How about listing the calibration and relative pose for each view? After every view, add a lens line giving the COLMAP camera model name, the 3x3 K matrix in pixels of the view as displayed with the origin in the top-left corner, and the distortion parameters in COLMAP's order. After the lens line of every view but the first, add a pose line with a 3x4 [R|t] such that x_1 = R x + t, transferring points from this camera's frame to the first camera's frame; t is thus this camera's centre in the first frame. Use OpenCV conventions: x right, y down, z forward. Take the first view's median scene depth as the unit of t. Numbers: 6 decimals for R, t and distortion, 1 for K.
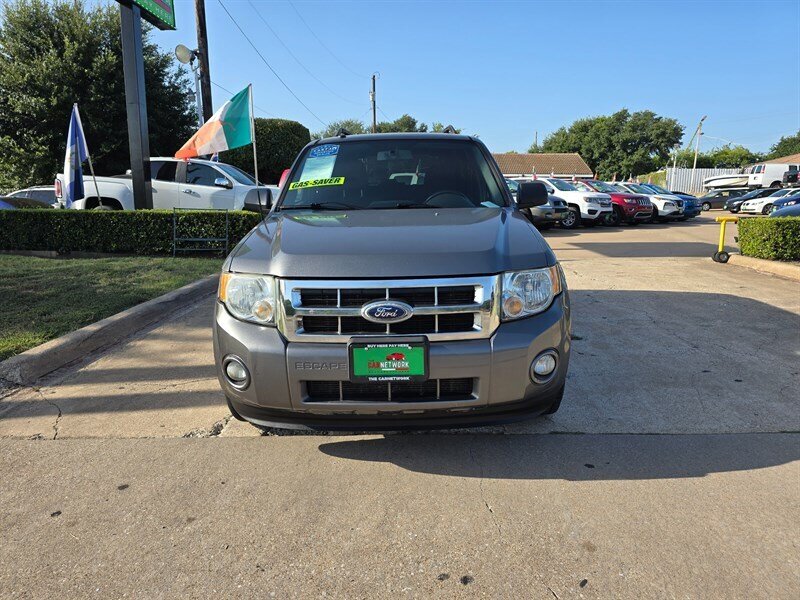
lens RADIAL K [[539.3, 0, 403.3], [0, 539.3, 303.8], [0, 0, 1]] dist [0.046088, -0.039652]
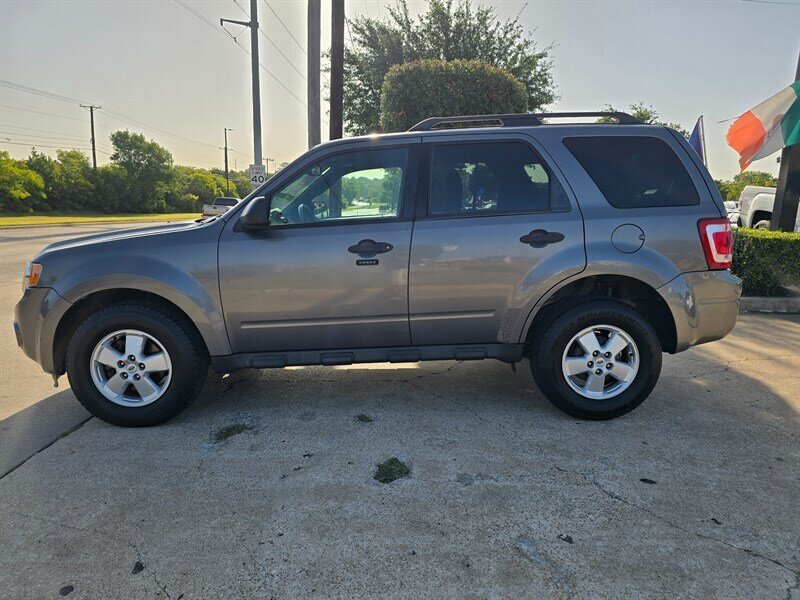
lens RADIAL K [[539.3, 0, 405.2], [0, 539.3, 305.7], [0, 0, 1]] dist [0.046088, -0.039652]
pose [[0.039073, 0.201389, -0.978732, 1.350416], [-0.222547, 0.956632, 0.187957, -0.346467], [0.974139, 0.210470, 0.082197, 1.529449]]
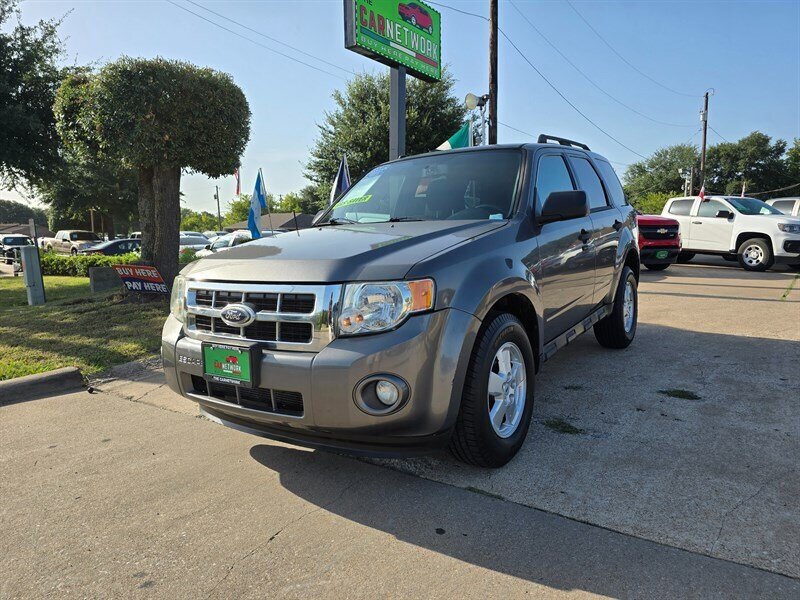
lens RADIAL K [[539.3, 0, 403.9], [0, 539.3, 304.6], [0, 0, 1]] dist [0.046088, -0.039652]
pose [[0.836285, 0.060885, -0.544904, 0.636161], [-0.094198, 0.994993, -0.033393, 0.000102], [0.540142, 0.079255, 0.837833, 0.249993]]
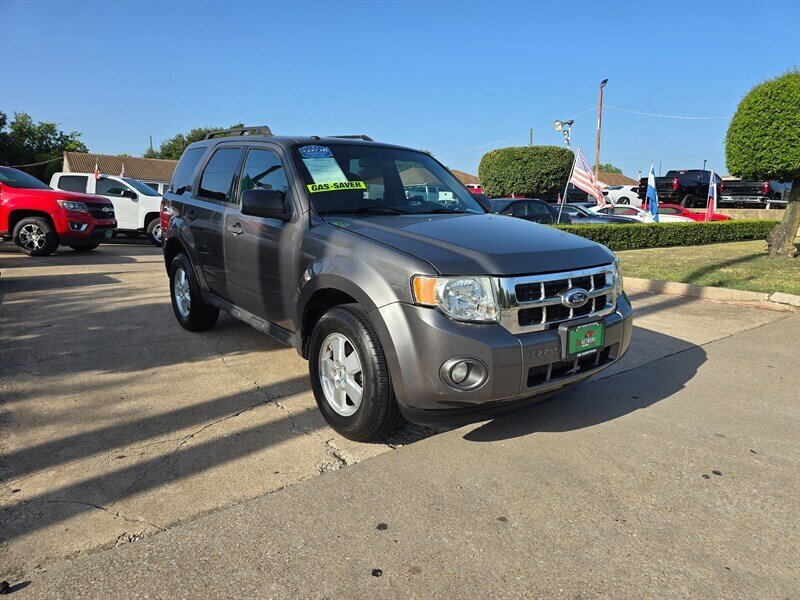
lens RADIAL K [[539.3, 0, 405.8], [0, 539.3, 307.4], [0, 0, 1]] dist [0.046088, -0.039652]
pose [[0.771655, -0.099990, 0.628133, -0.866329], [0.107270, 0.993879, 0.026431, -0.029350], [-0.626931, 0.046984, 0.777657, 0.243872]]
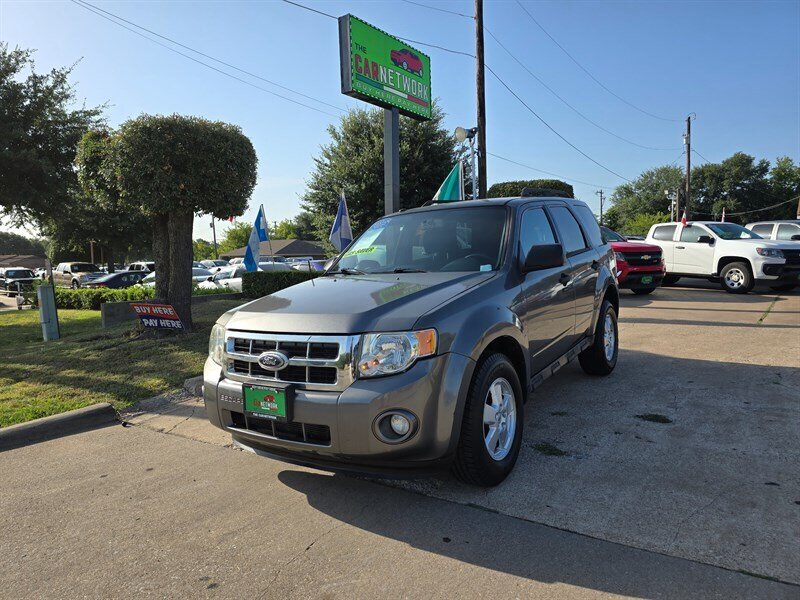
lens RADIAL K [[539.3, 0, 398.1], [0, 539.3, 297.7], [0, 0, 1]] dist [0.046088, -0.039652]
pose [[0.837292, 0.015648, -0.546532, 0.707276], [-0.075192, 0.993388, -0.086752, -0.033835], [0.541561, 0.113731, 0.832932, 0.091485]]
